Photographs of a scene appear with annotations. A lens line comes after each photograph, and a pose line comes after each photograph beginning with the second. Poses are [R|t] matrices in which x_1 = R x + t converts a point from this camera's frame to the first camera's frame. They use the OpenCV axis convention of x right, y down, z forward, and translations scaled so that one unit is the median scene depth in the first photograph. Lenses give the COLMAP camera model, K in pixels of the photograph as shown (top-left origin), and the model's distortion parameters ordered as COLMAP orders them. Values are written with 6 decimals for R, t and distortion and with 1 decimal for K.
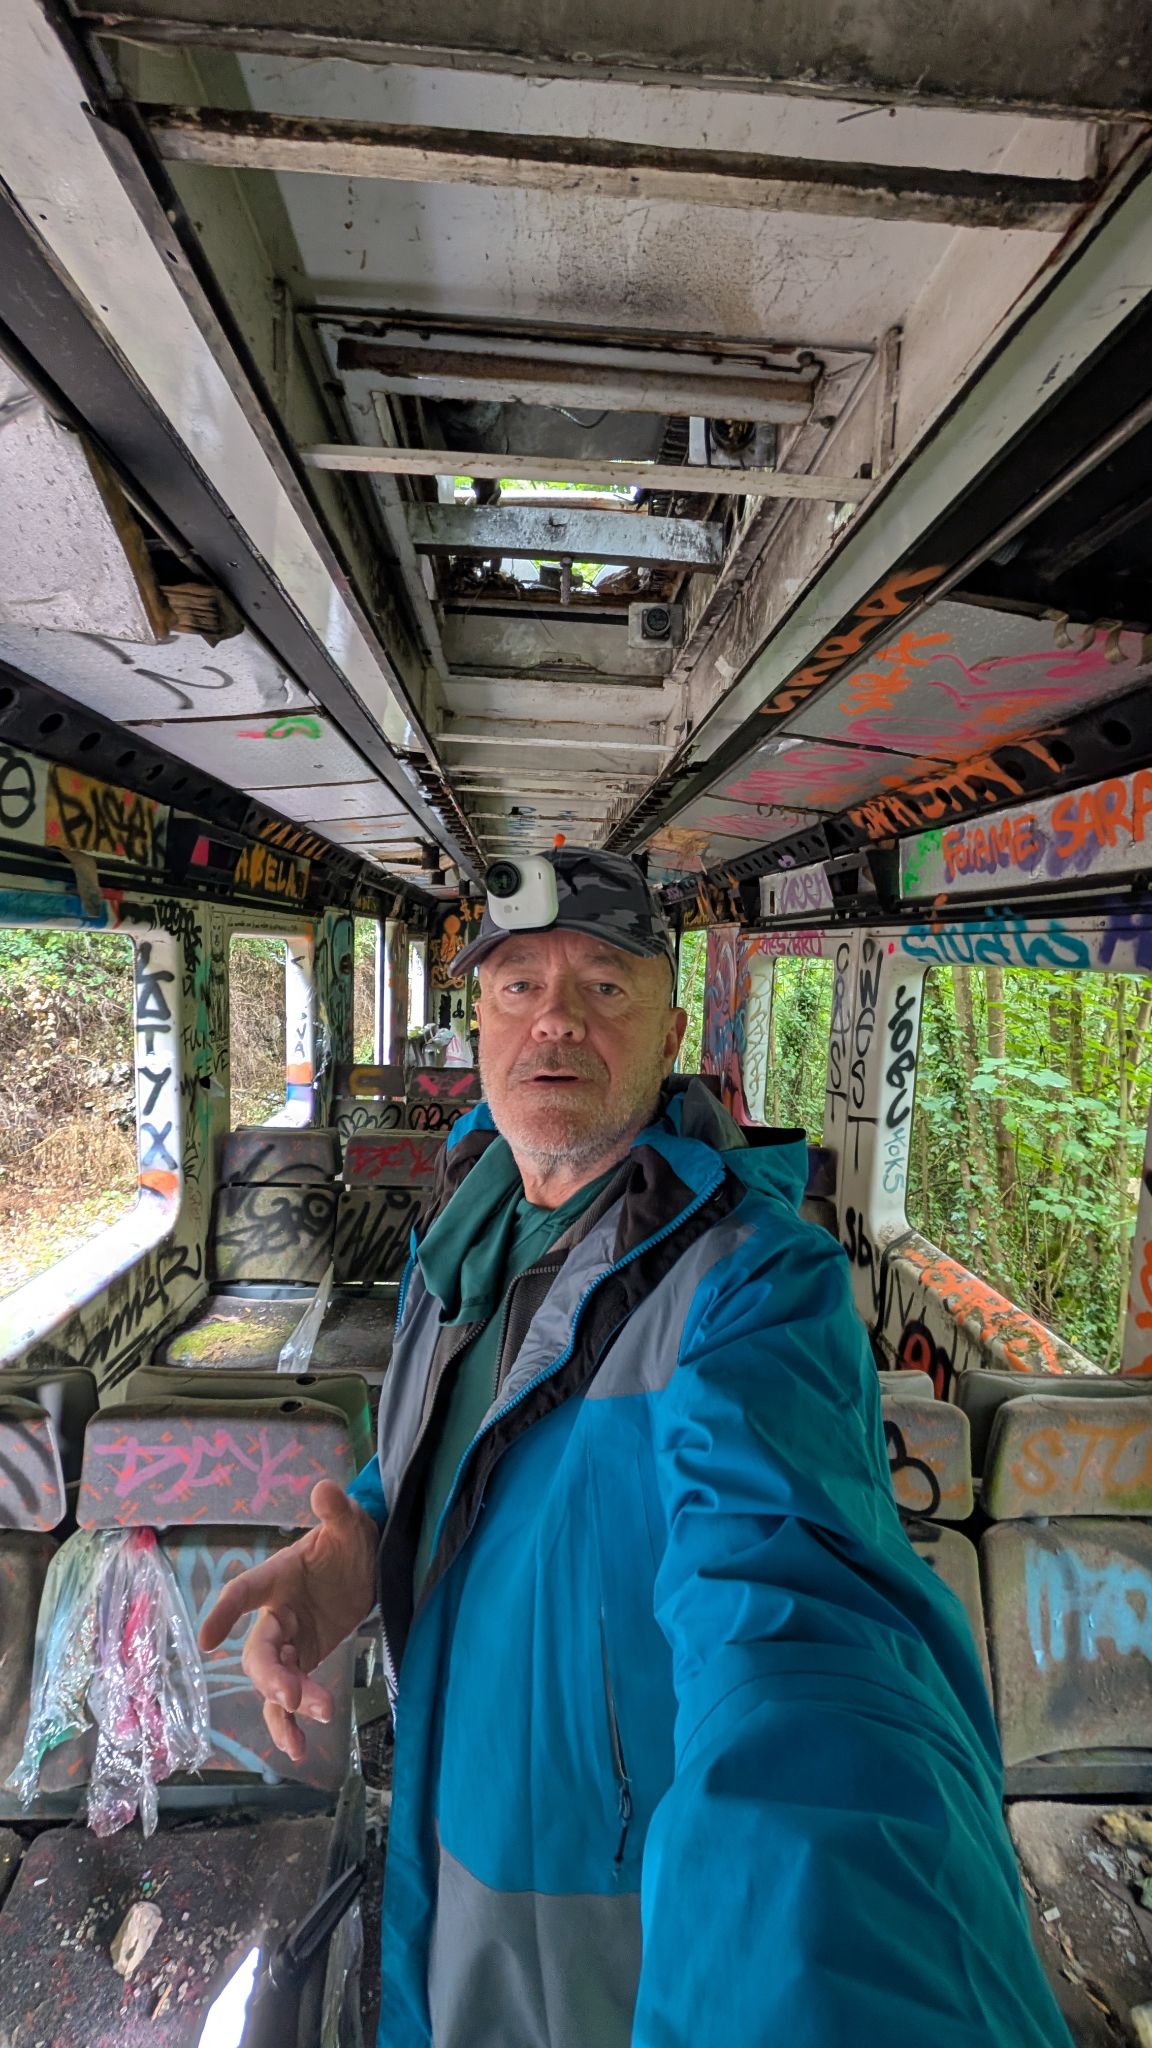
lens RADIAL K [[770.2, 0, 563.1], [0, 770.2, 1018.3], [0, 0, 1]] dist [0.000464, 0.000156]
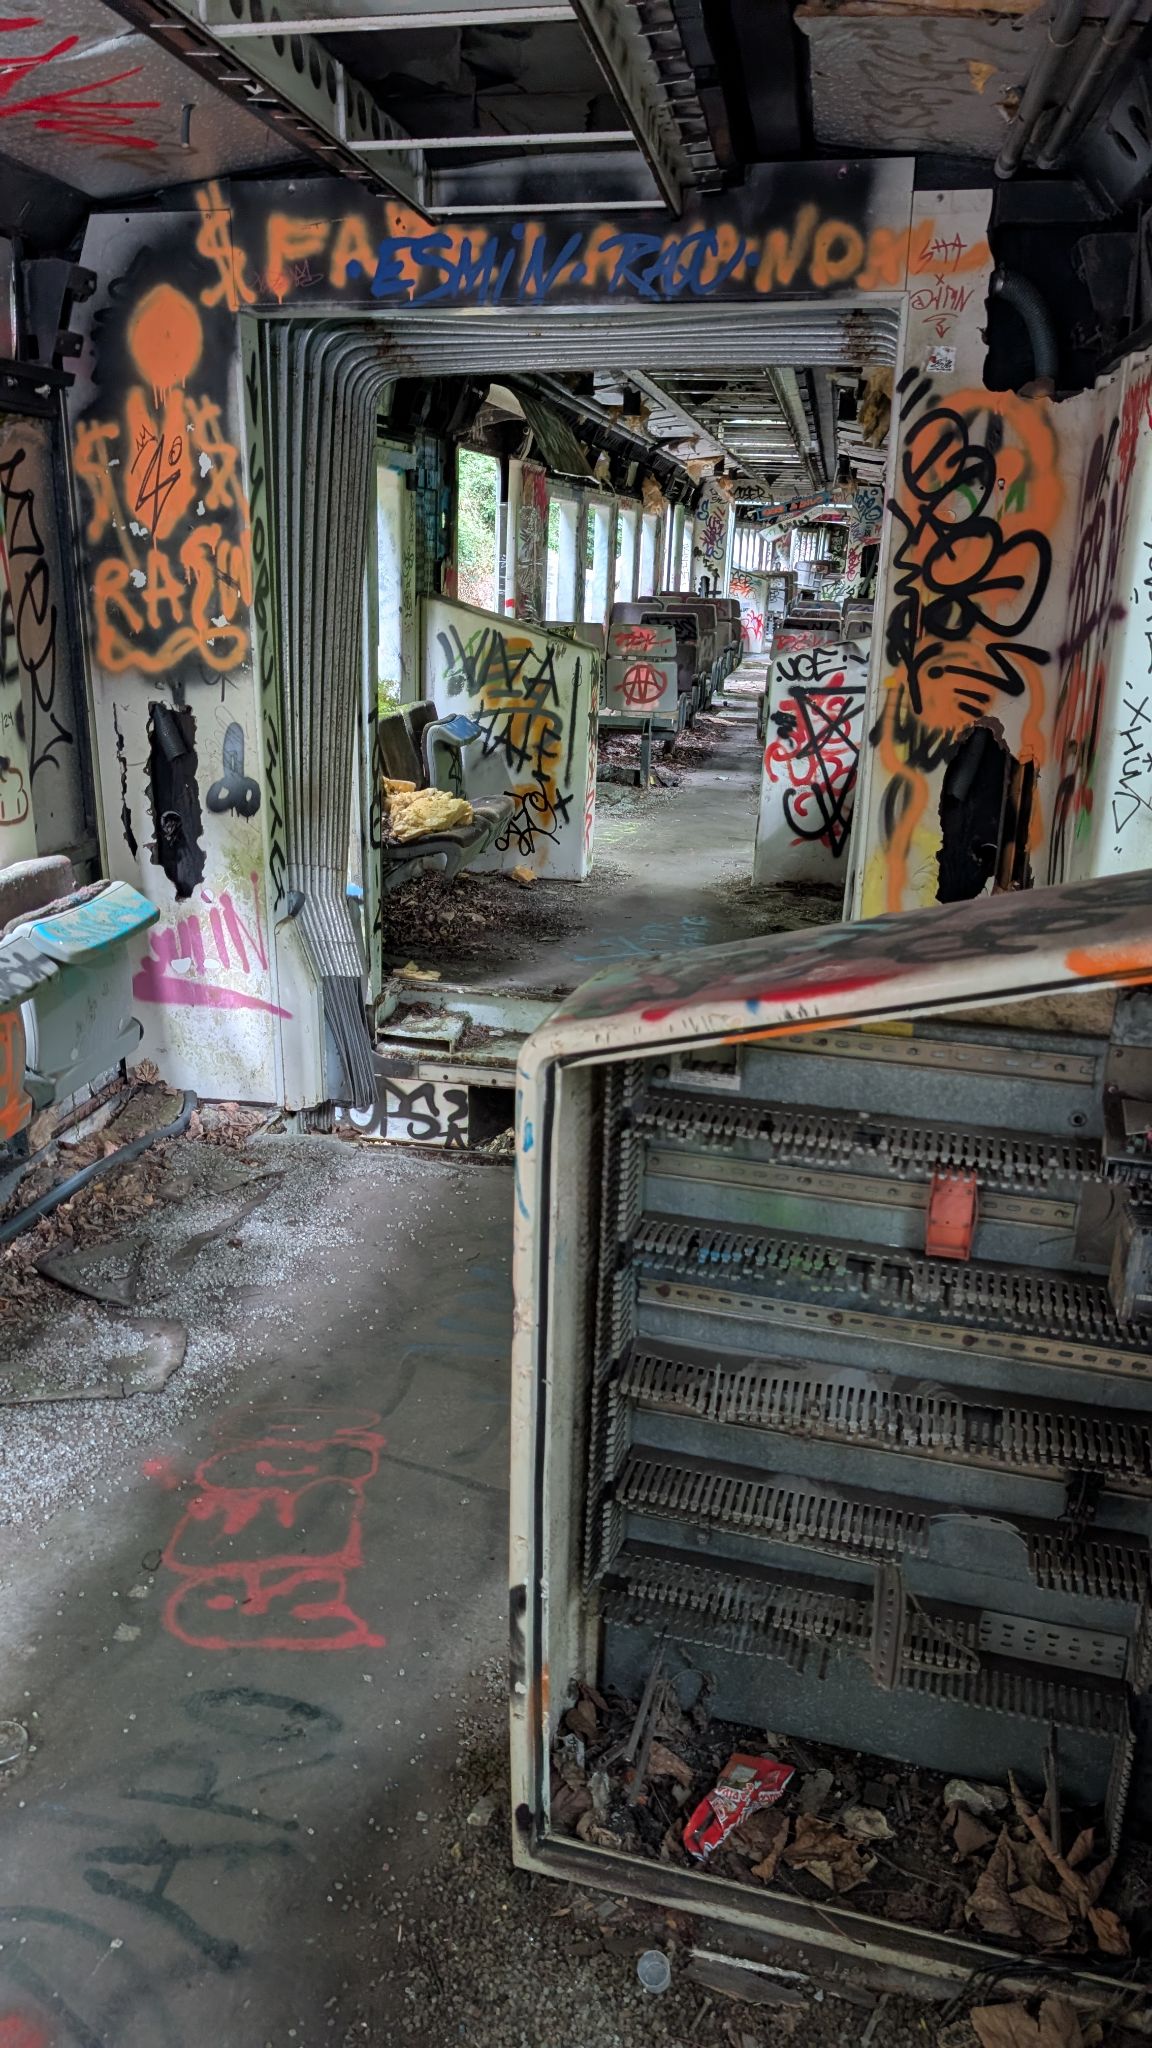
lens RADIAL K [[1488.3, 0, 551.4], [0, 1488.3, 1033.0], [0, 0, 1]] dist [0.045853, -0.070943]
pose [[0.974444, 0.044380, -0.220202, 0.084194], [0.003533, 0.977140, 0.212570, -0.056340], [0.224602, -0.207915, 0.952011, 1.198532]]
